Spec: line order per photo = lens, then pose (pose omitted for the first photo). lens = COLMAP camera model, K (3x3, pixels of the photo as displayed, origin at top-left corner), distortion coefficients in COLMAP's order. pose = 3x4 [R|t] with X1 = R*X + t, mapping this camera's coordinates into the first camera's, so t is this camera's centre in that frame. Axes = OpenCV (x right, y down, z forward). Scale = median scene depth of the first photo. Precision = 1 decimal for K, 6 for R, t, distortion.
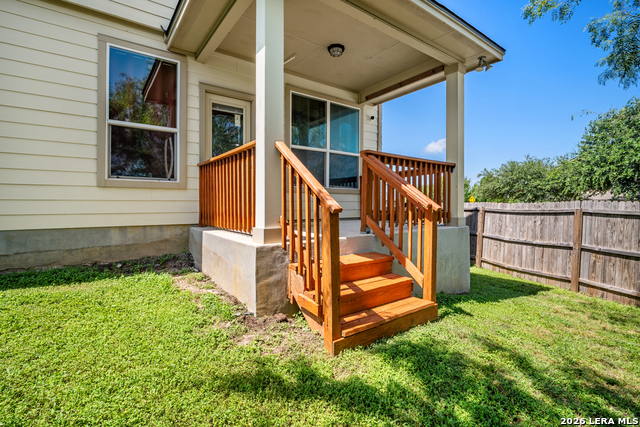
lens RADIAL K [[291.3, 0, 323.0], [0, 291.3, 238.7], [0, 0, 1]] dist [-0.014149, 0.000296]
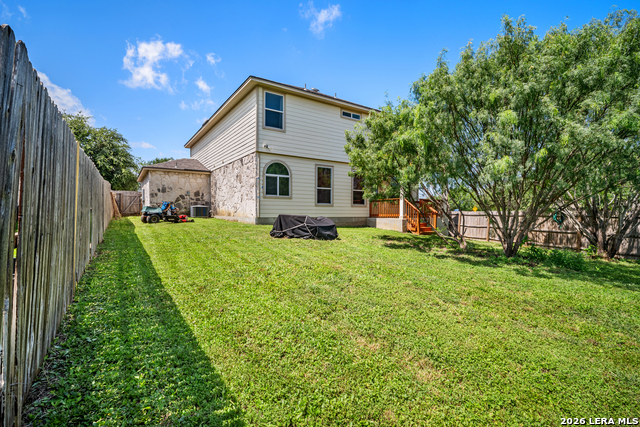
lens RADIAL K [[291.3, 0, 323.0], [0, 291.3, 238.7], [0, 0, 1]] dist [-0.014149, 0.000296]
pose [[0.999388, 0.004931, -0.034631, -0.830024], [-0.005923, 0.999574, -0.028592, 0.299562], [0.034475, 0.028779, 0.998991, -2.423618]]
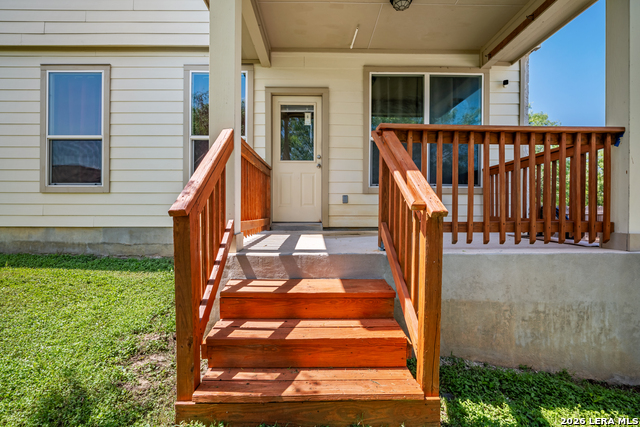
lens RADIAL K [[291.3, 0, 323.0], [0, 291.3, 238.7], [0, 0, 1]] dist [-0.014149, 0.000296]
pose [[0.814876, 0.058638, -0.576662, 0.354758], [-0.066875, 0.997737, 0.006955, -0.035130], [0.575764, 0.032897, 0.816954, 0.312451]]
